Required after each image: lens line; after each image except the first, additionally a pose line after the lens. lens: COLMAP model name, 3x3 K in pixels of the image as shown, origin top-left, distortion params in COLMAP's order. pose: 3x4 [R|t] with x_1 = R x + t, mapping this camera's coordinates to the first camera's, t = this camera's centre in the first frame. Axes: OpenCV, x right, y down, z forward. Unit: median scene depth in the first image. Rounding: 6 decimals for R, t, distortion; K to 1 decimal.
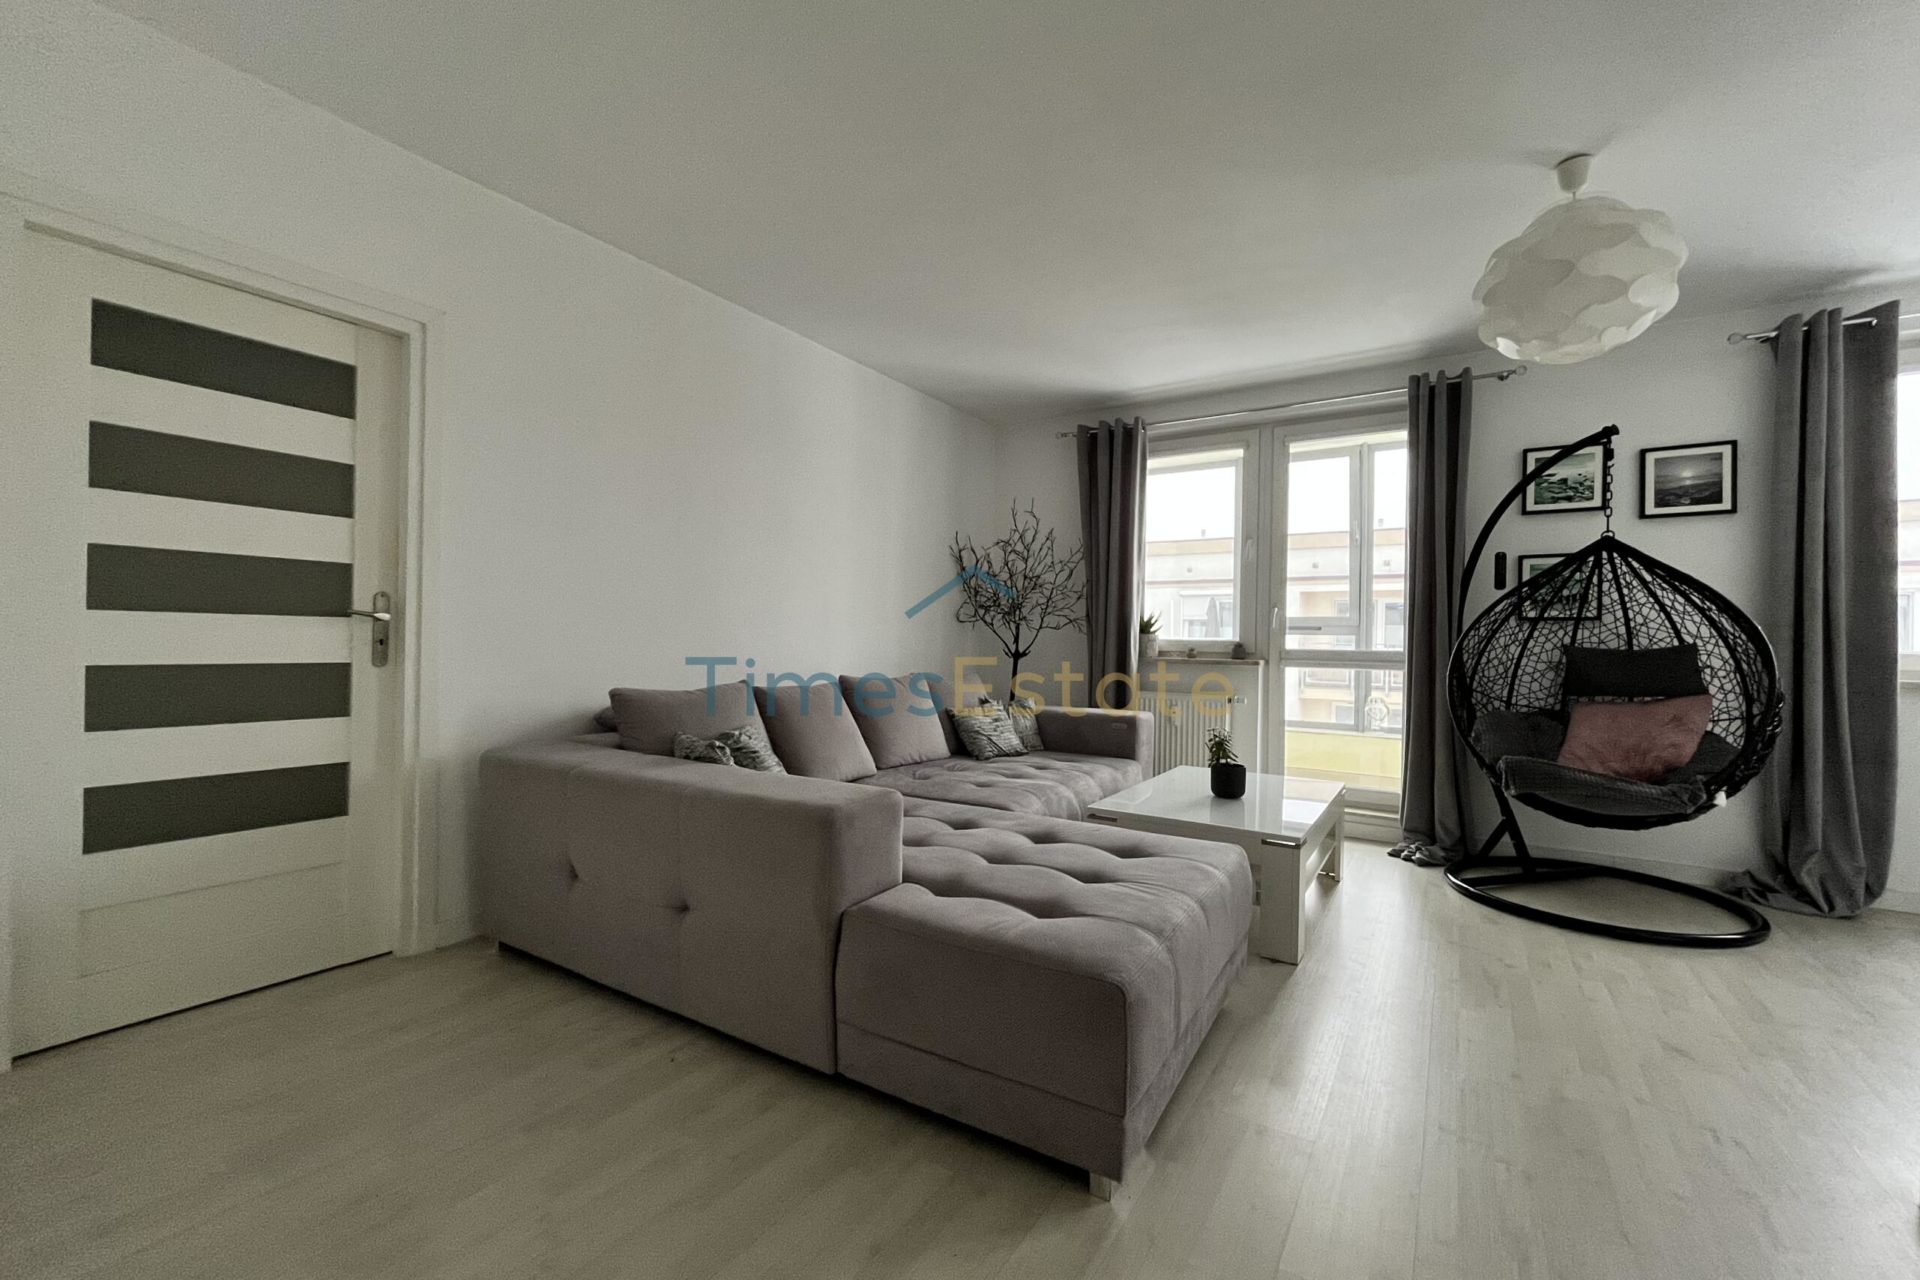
lens RADIAL K [[769.9, 0, 960.0], [0, 769.9, 640.0], [0, 0, 1]] dist [0.000457, -0.000012]
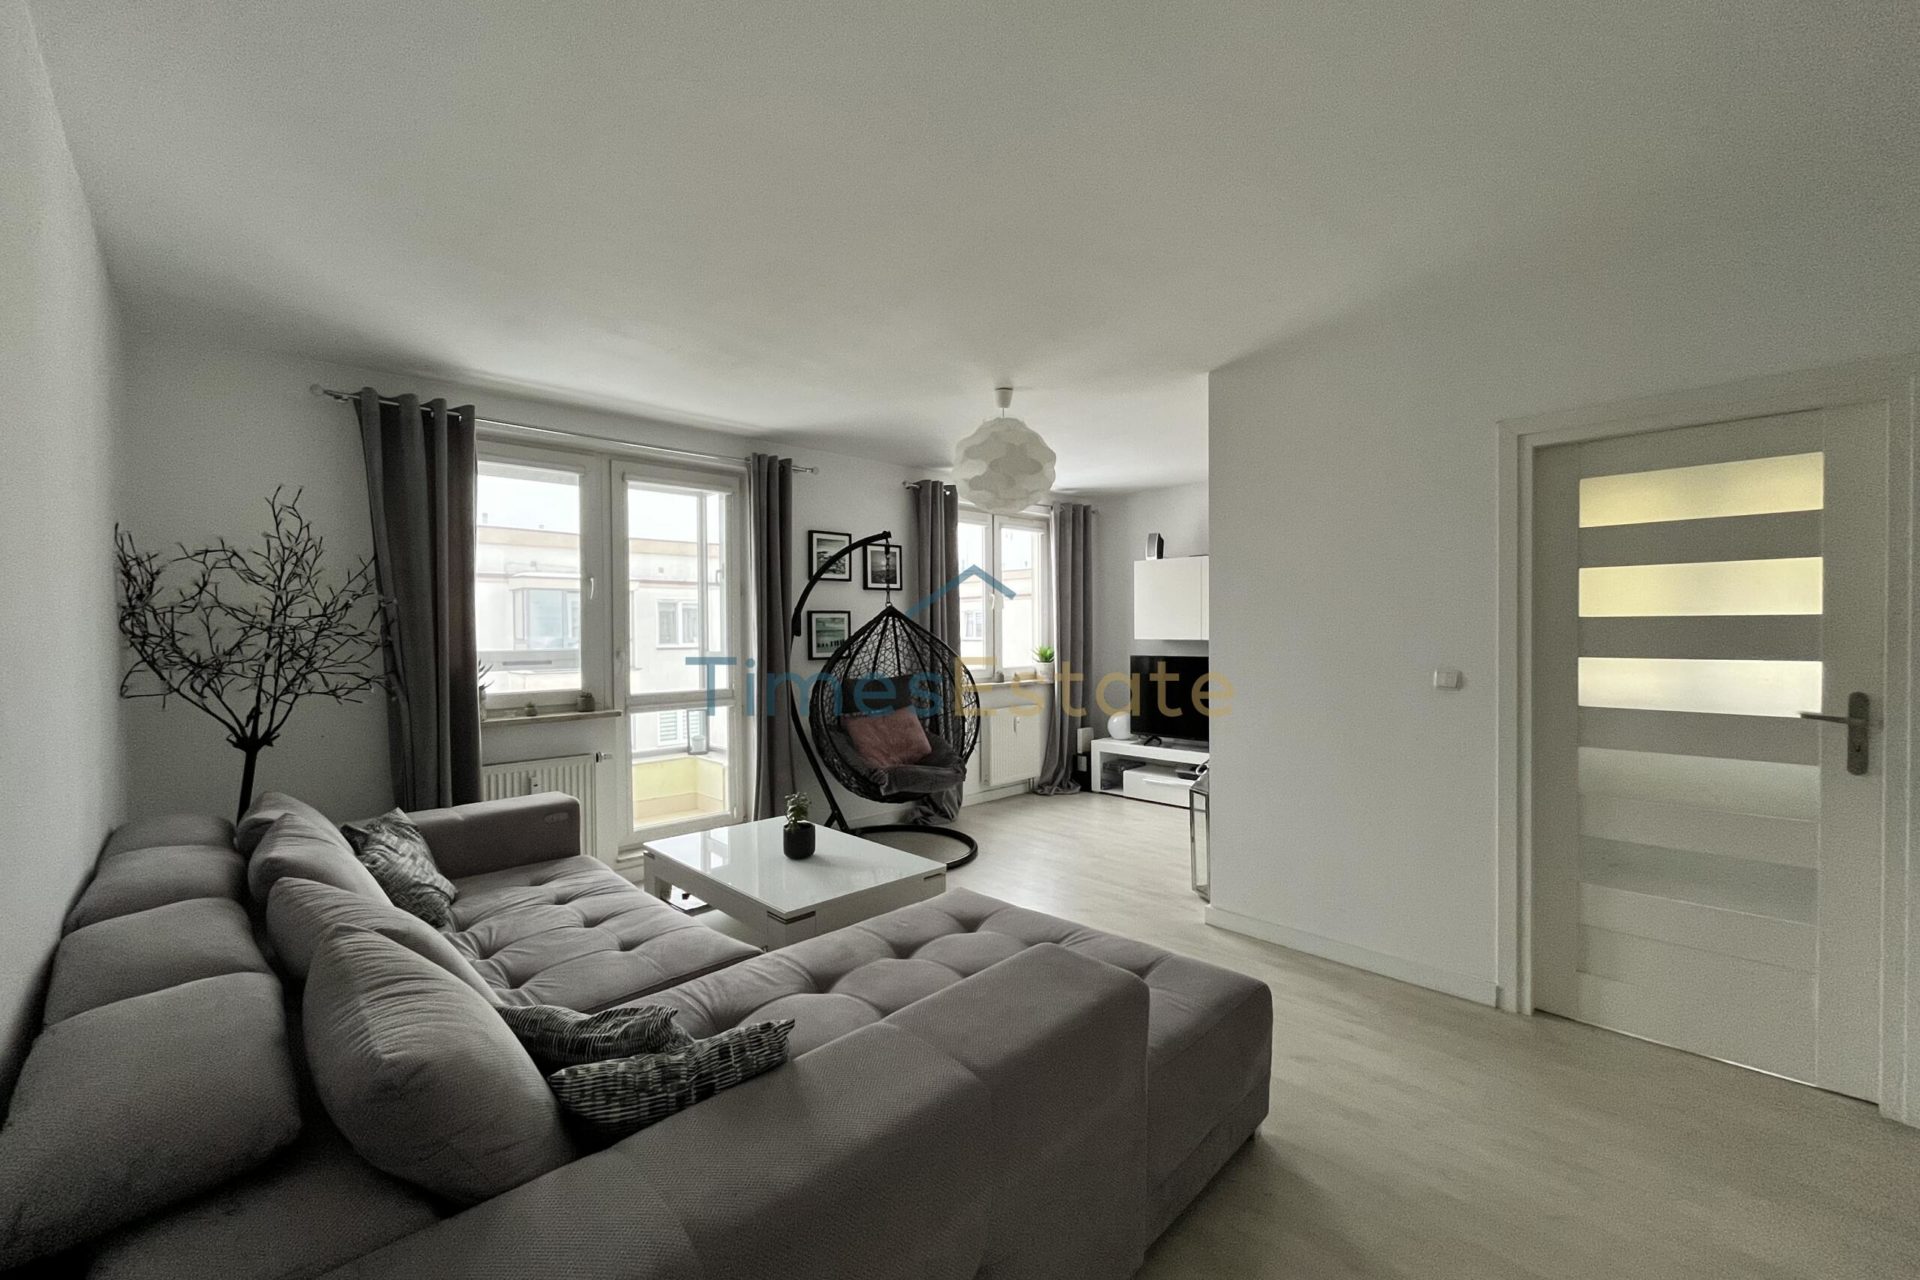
lens RADIAL K [[769.9, 0, 960.0], [0, 769.9, 640.0], [0, 0, 1]] dist [0.000457, -0.000012]
pose [[0.243721, -0.025779, 0.969503, -0.404029], [0.013281, 0.999642, 0.023242, -0.072889], [-0.969754, 0.007212, 0.243976, 0.362573]]
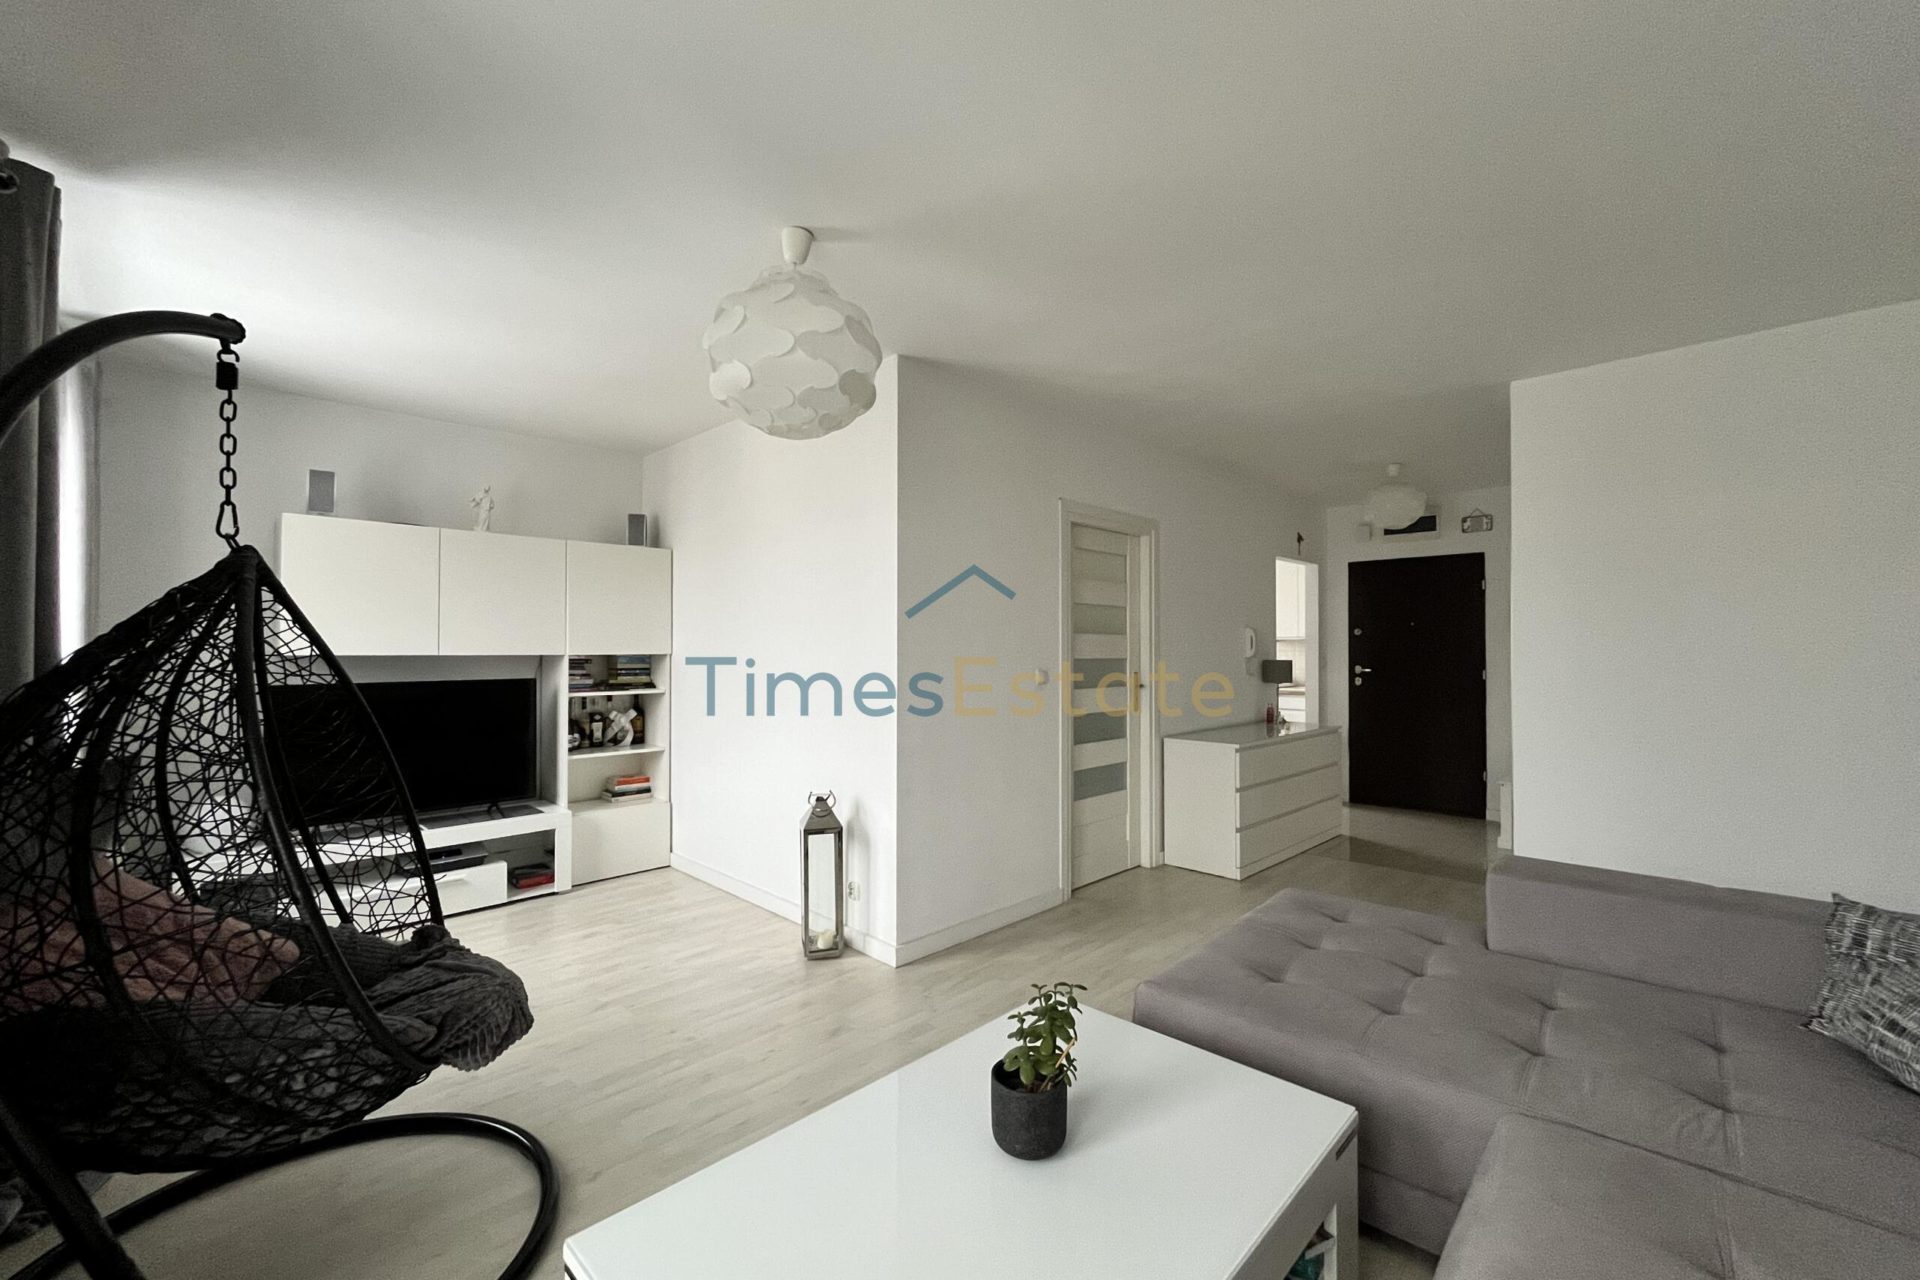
lens RADIAL K [[769.9, 0, 960.0], [0, 769.9, 640.0], [0, 0, 1]] dist [0.000457, -0.000012]
pose [[-0.976270, -0.015987, 0.215964, 0.266267], [-0.017071, 0.999849, -0.003156, -0.058110], [-0.215881, -0.006768, -0.976396, 1.047450]]
